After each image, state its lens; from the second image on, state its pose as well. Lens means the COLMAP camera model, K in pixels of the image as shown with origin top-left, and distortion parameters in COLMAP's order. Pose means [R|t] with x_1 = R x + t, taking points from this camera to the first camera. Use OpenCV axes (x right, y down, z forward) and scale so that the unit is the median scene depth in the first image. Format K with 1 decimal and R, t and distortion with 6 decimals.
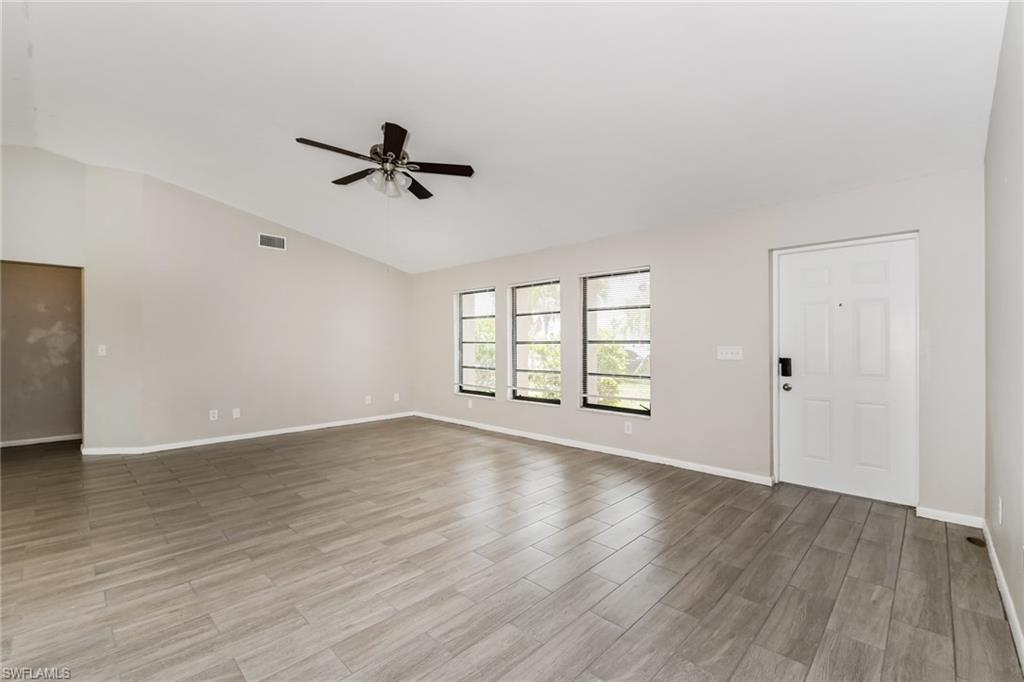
lens RADIAL K [[433.7, 0, 515.5], [0, 433.7, 342.3], [0, 0, 1]] dist [0.001439, 0.000204]
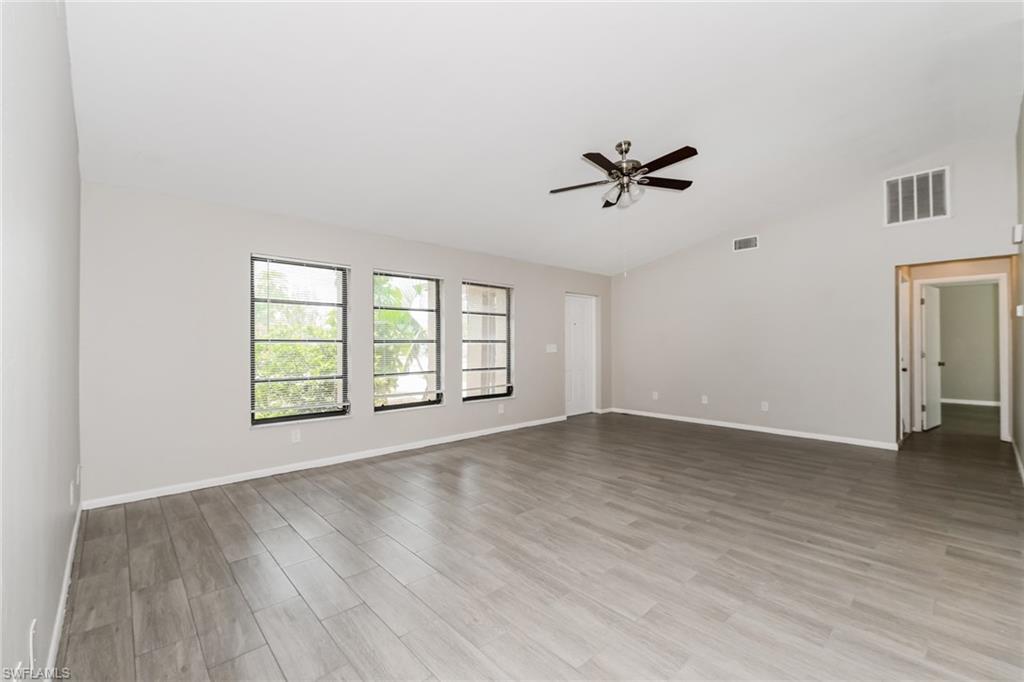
lens RADIAL K [[433.7, 0, 515.5], [0, 433.7, 342.3], [0, 0, 1]] dist [0.001439, 0.000204]
pose [[0.062063, 0.000677, 0.998072, -1.257851], [-0.002720, 0.999996, -0.000509, 0.002670], [-0.998069, -0.002683, 0.062065, 1.090847]]
